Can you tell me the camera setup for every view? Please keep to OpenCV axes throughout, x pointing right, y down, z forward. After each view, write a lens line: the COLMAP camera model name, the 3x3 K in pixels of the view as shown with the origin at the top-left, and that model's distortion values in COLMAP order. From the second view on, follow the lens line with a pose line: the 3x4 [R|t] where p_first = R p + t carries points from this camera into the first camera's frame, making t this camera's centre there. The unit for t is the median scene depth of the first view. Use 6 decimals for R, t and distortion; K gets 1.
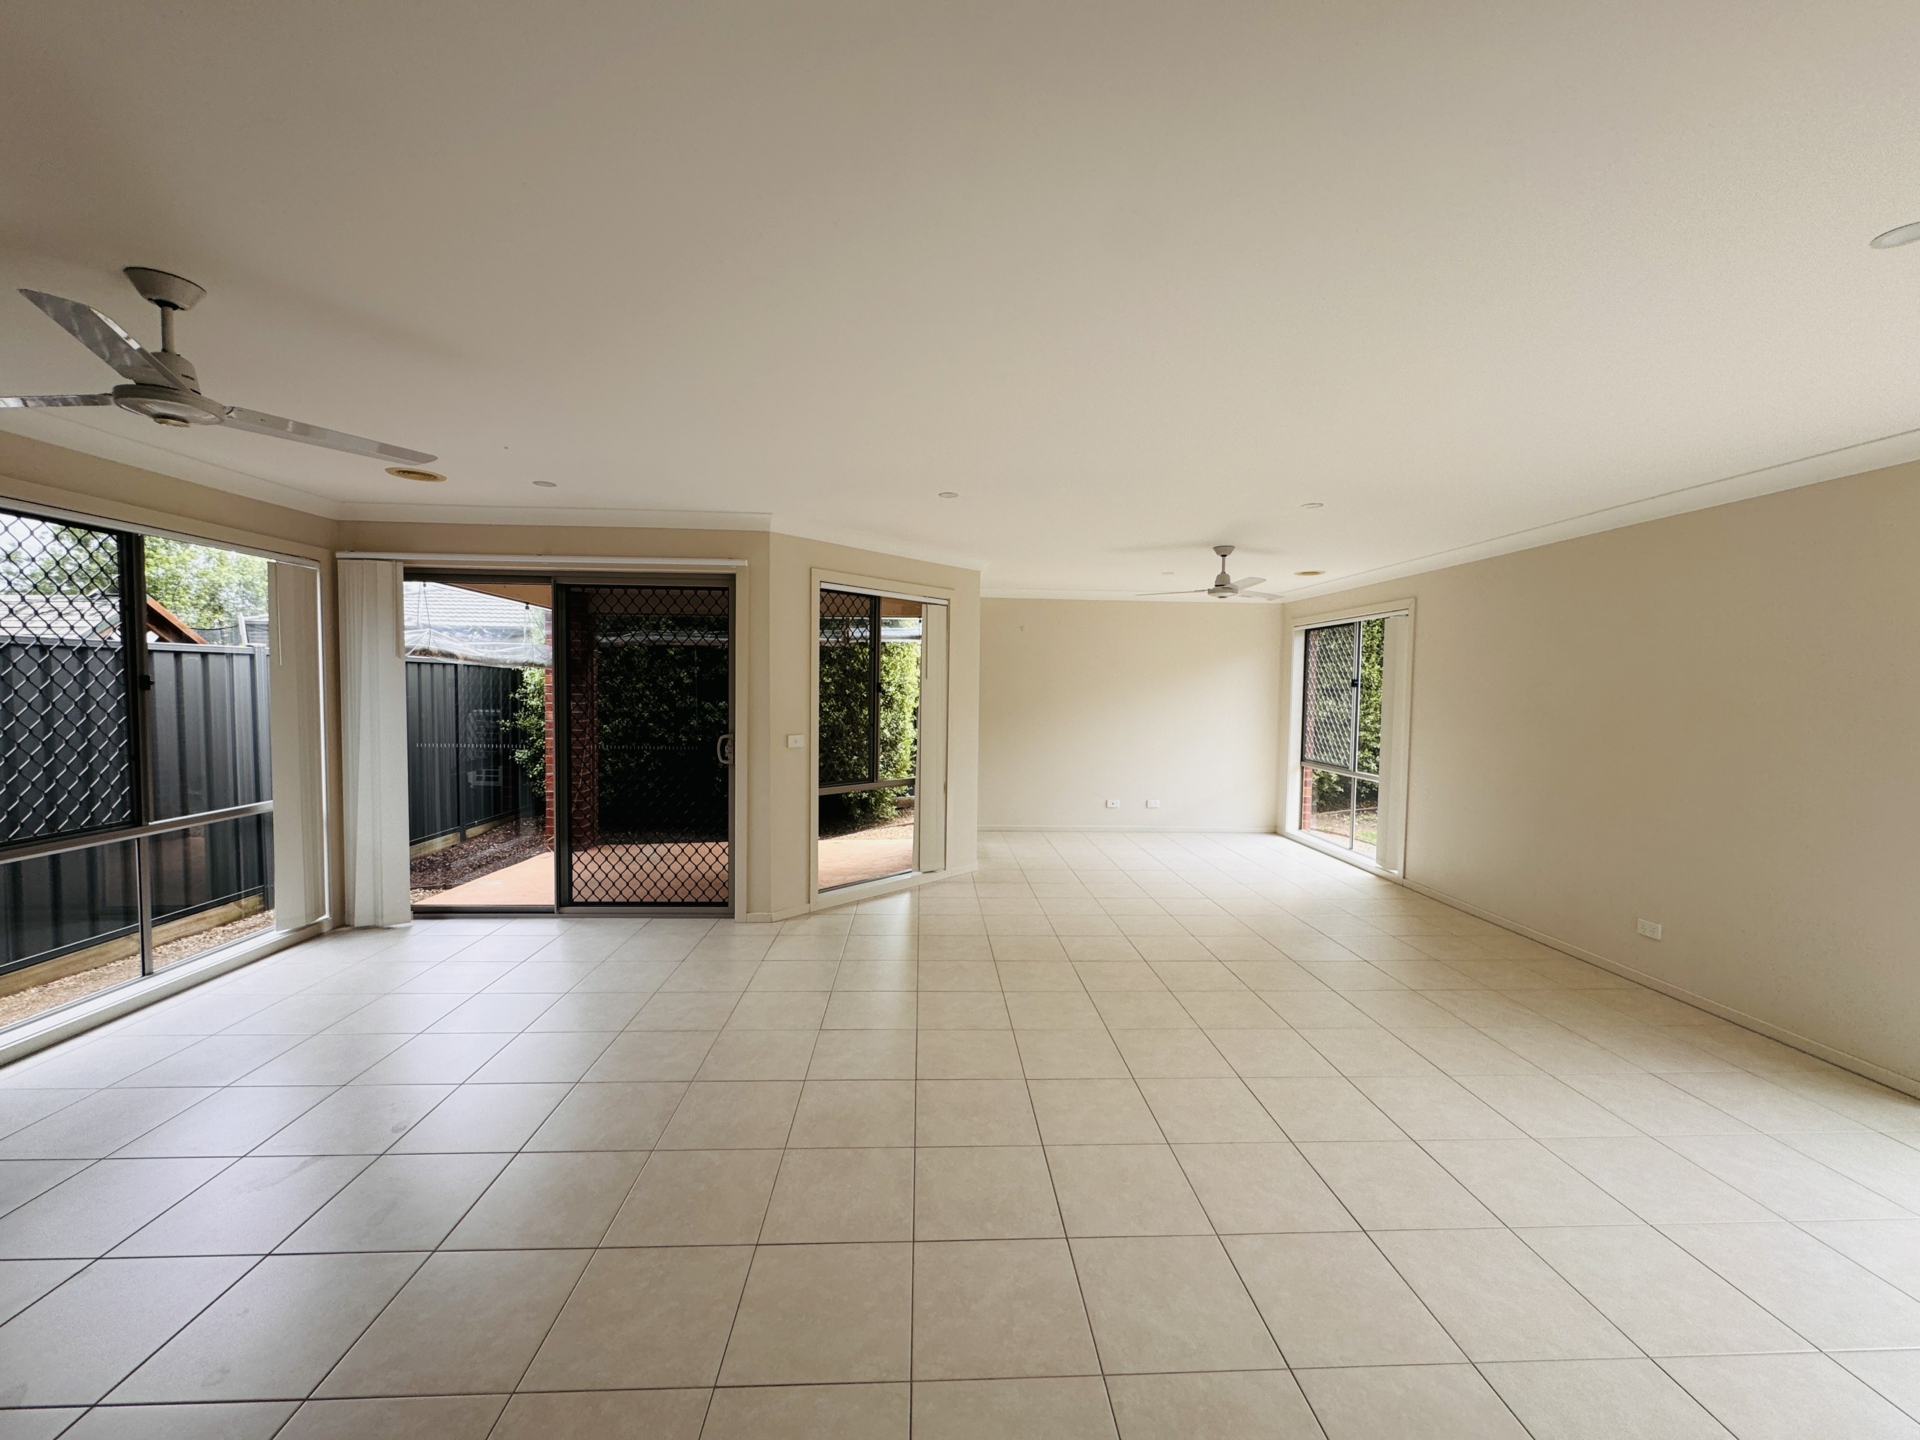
lens RADIAL K [[762.8, 0, 968.3], [0, 762.8, 719.4], [0, 0, 1]] dist [0.003310, 0.000214]
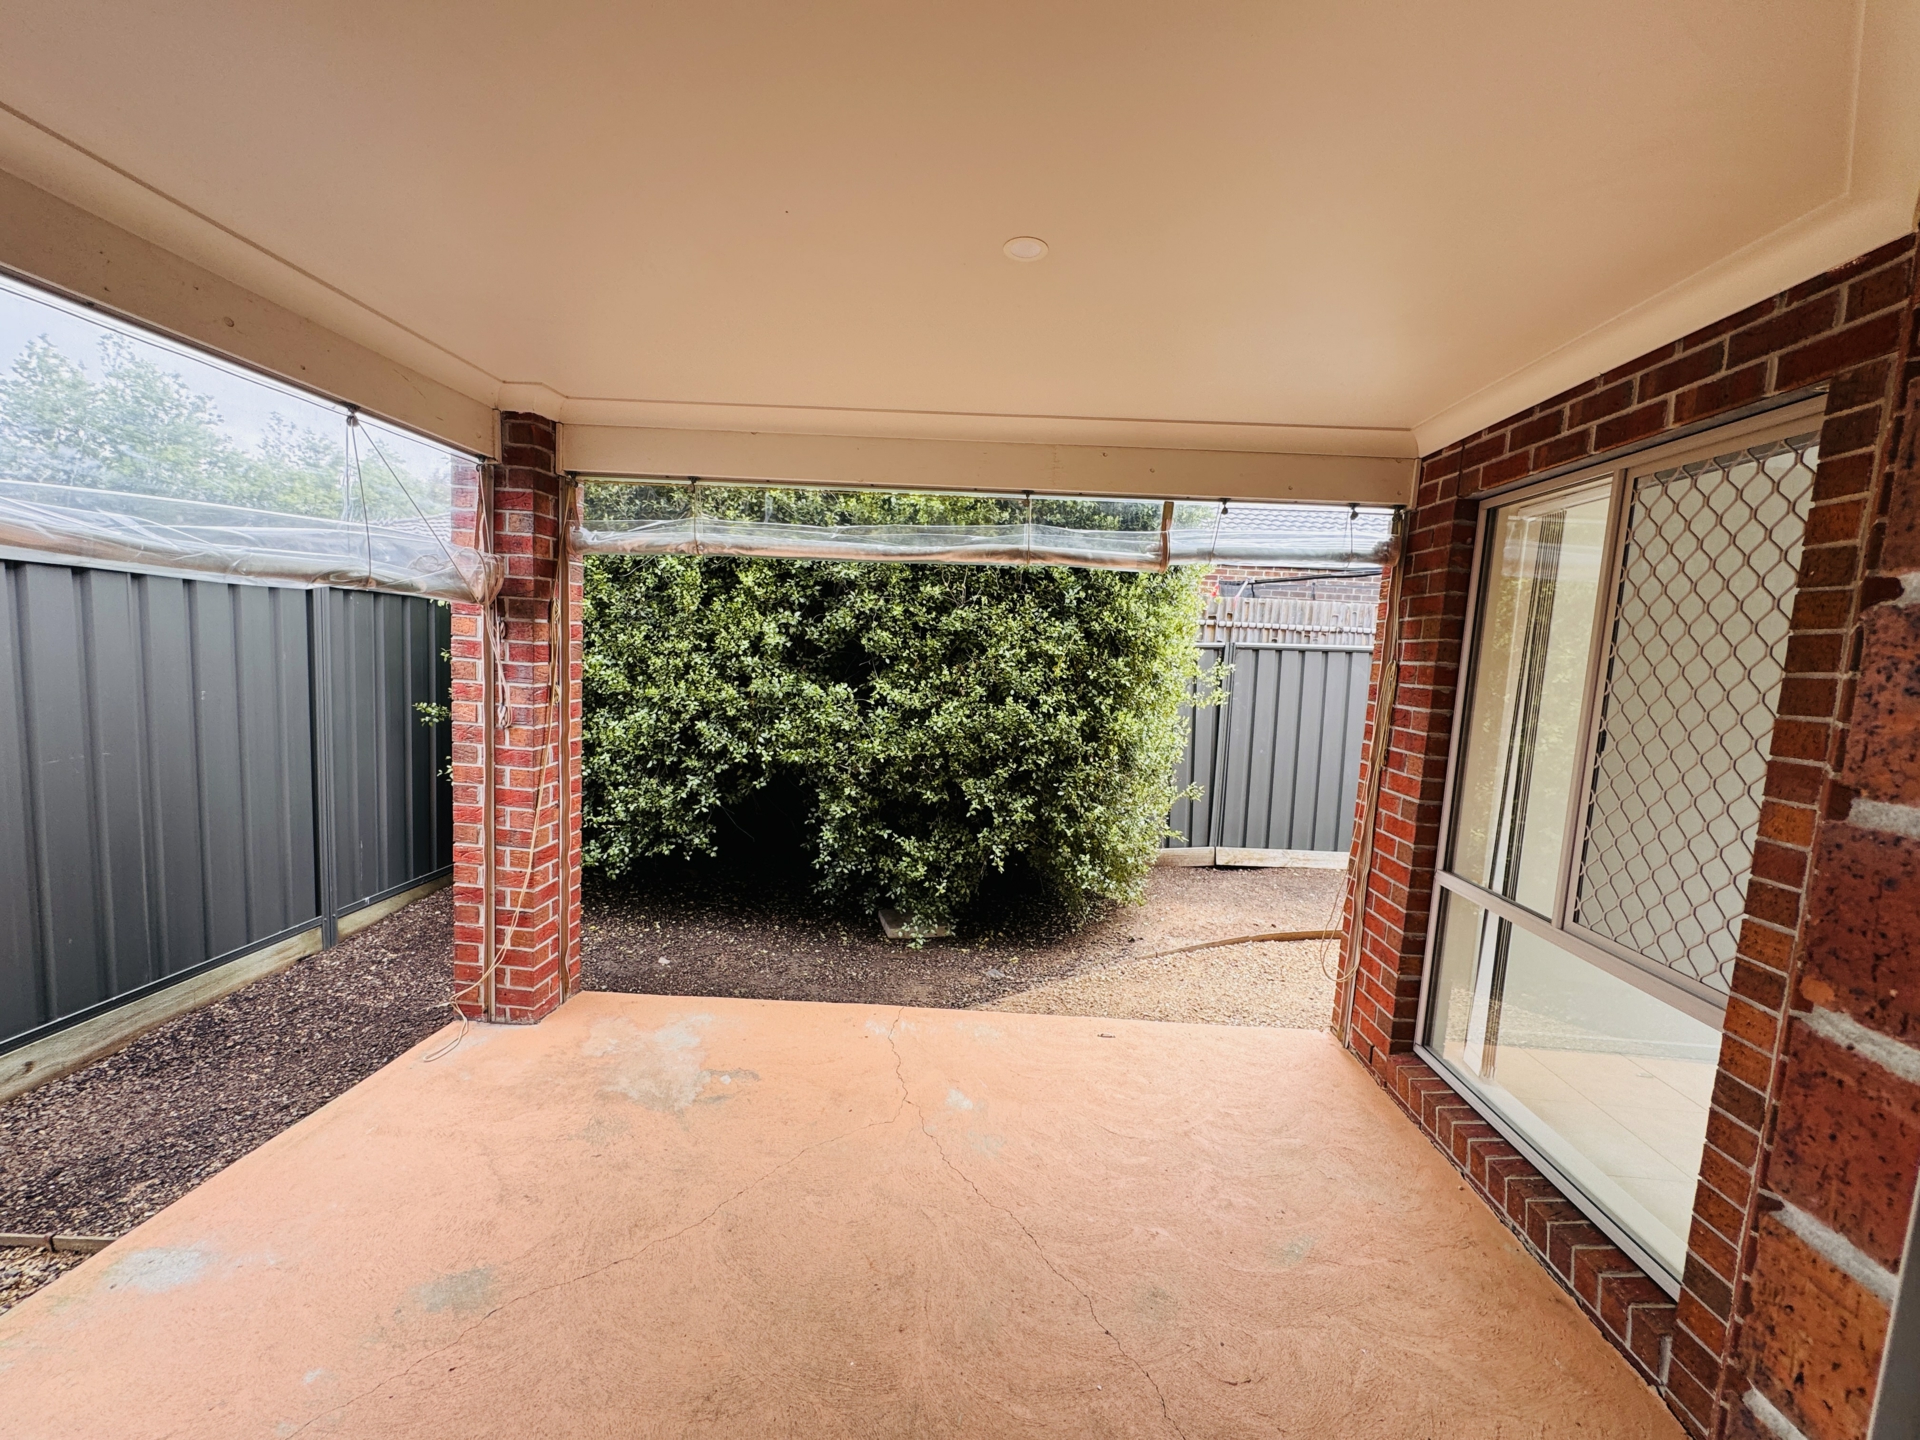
lens RADIAL K [[762.8, 0, 947.3], [0, 762.8, 728.2], [0, 0, 1]] dist [0.003310, 0.000214]
pose [[0.995787, 0.047064, -0.078691, -0.213938], [-0.044073, 0.998254, 0.039331, -0.017581], [0.080405, -0.035697, 0.996123, 0.508499]]
